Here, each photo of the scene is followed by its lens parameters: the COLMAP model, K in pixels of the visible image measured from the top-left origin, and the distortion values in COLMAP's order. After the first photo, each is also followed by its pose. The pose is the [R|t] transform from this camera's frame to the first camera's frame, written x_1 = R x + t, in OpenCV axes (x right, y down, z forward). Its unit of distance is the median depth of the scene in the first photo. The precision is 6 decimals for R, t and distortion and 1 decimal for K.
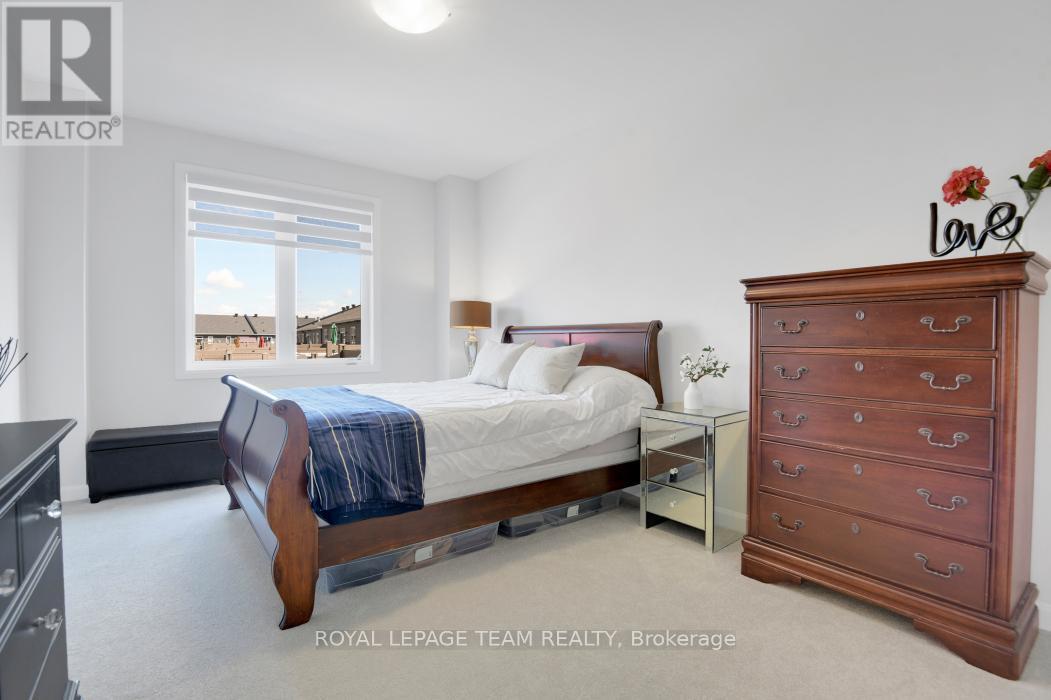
lens RADIAL K [[461.4, 0, 523.9], [0, 461.4, 348.2], [0, 0, 1]] dist [-0.009262, 0.000521]
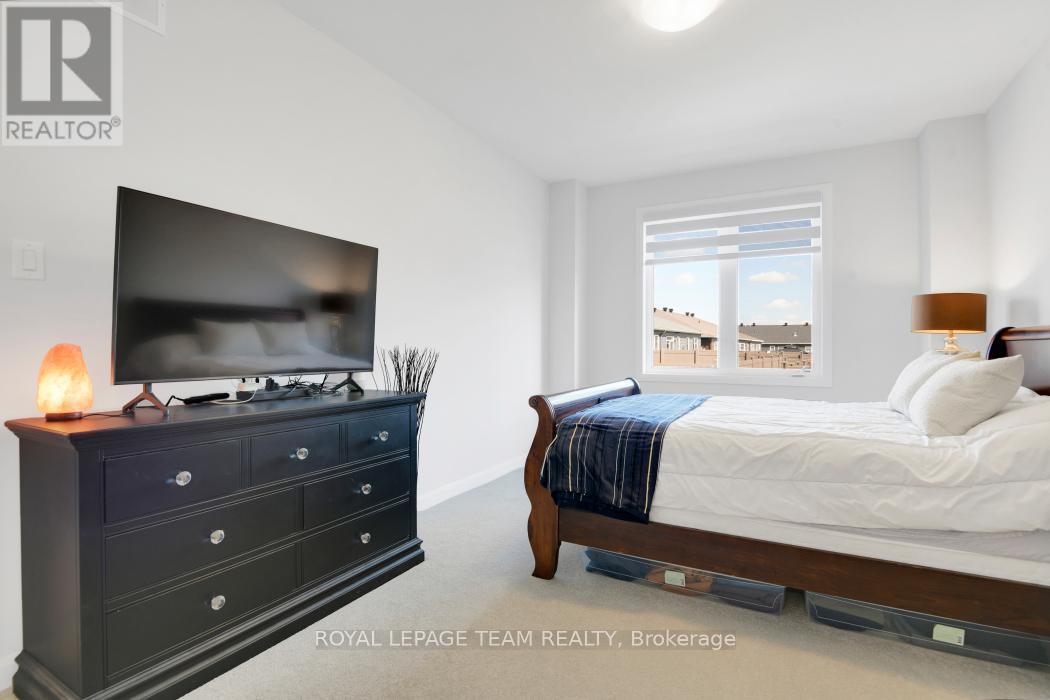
lens RADIAL K [[461.0, 0, 523.4], [0, 461.0, 348.2], [0, 0, 1]] dist [-0.009262, 0.000521]
pose [[0.474109, 0.000213, -0.880466, 0.397264], [-0.017514, 0.999804, -0.009188, -0.005232], [0.880292, 0.019776, 0.474020, 0.241138]]
